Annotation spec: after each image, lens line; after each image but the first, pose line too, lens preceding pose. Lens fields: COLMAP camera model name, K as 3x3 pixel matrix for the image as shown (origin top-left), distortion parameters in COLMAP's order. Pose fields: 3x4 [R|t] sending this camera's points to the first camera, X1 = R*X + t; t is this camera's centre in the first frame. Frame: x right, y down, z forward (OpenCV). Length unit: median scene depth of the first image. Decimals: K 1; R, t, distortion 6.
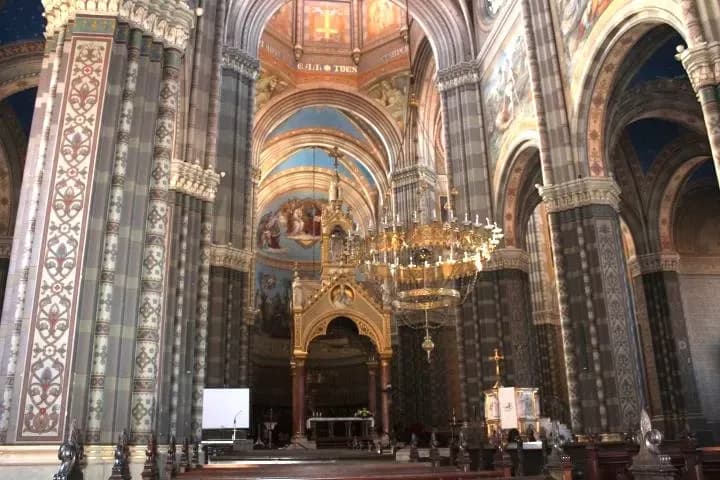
lens RADIAL K [[630.5, 0, 360.7], [0, 630.5, 238.3], [0, 0, 1]] dist [-0.142219, 0.062523]
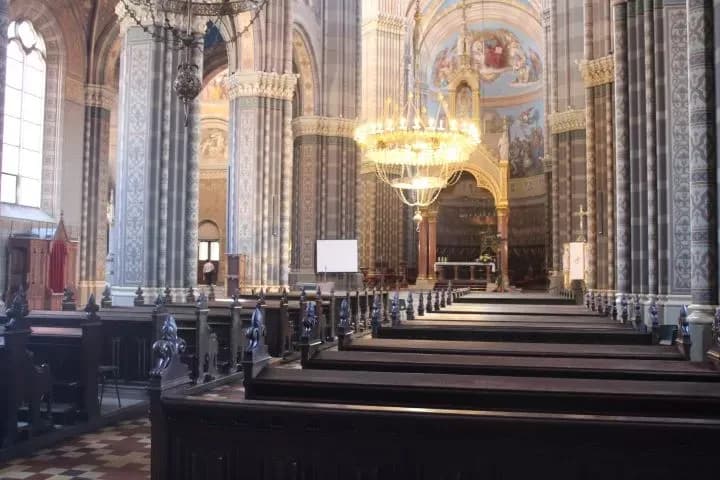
lens RADIAL K [[708.3, 0, 360.2], [0, 708.3, 241.7], [0, 0, 1]] dist [-0.086204, 0.000000]
pose [[0.938612, 0.013004, -0.344729, 0.288807], [0.078190, 0.965263, 0.249304, -0.093620], [0.335996, -0.260955, 0.904991, -0.233716]]
